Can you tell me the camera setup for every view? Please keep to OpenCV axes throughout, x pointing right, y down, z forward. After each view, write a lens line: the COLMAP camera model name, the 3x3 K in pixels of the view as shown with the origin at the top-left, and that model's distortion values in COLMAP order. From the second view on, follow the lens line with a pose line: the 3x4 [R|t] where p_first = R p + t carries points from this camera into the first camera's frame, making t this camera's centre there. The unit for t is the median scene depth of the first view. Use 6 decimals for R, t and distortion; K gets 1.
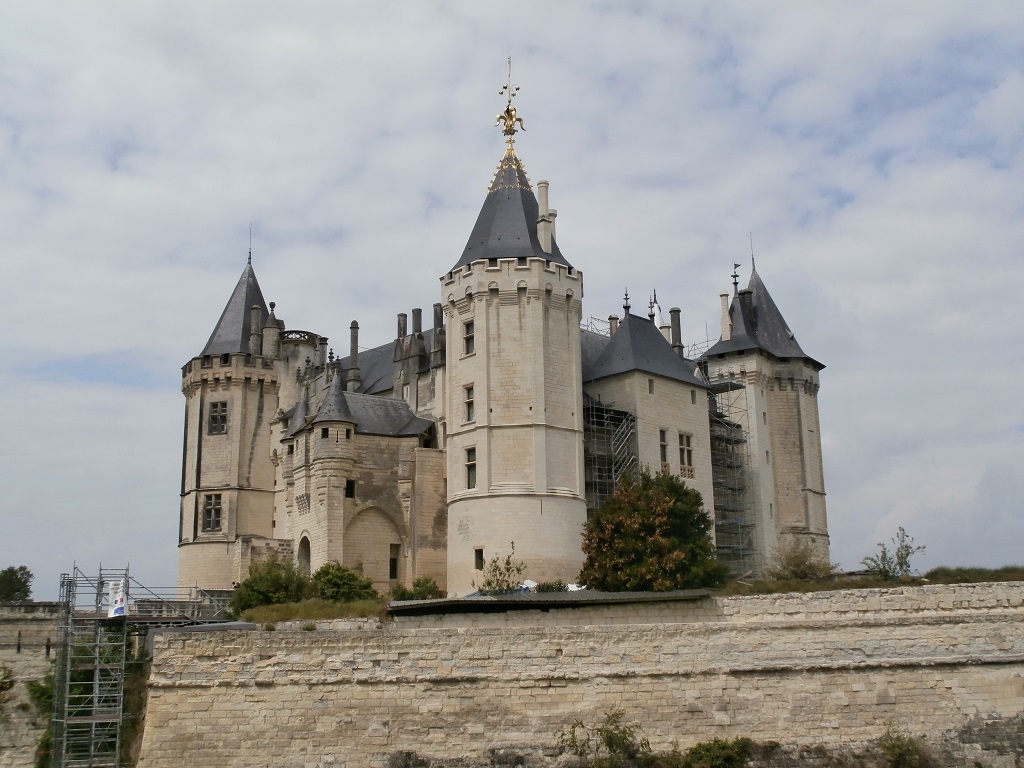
lens RADIAL K [[1132.6, 0, 512.0], [0, 1132.6, 384.0], [0, 0, 1]] dist [-0.062113, 0.000086]
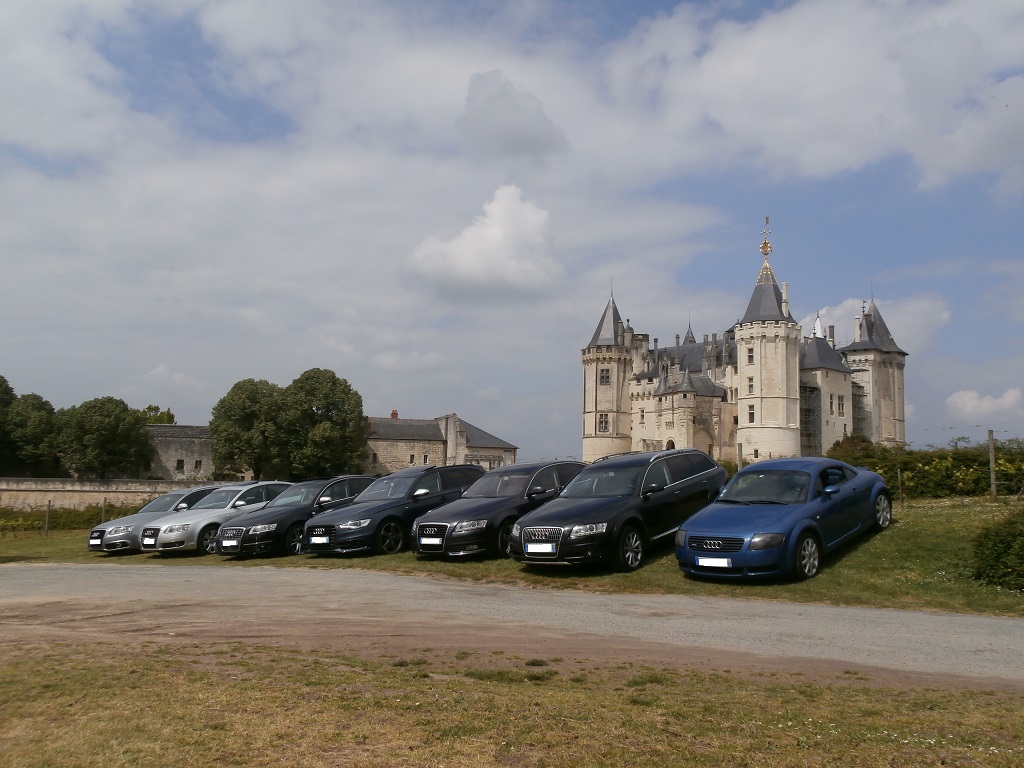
lens RADIAL K [[916.9, 0, 512.0], [0, 916.9, 384.0], [0, 0, 1]] dist [-0.010584, -0.001861]
pose [[0.993665, 0.029735, -0.108378, -0.252588], [-0.016830, 0.992859, 0.118102, -0.156743], [0.111116, -0.115530, 0.987069, -0.700323]]
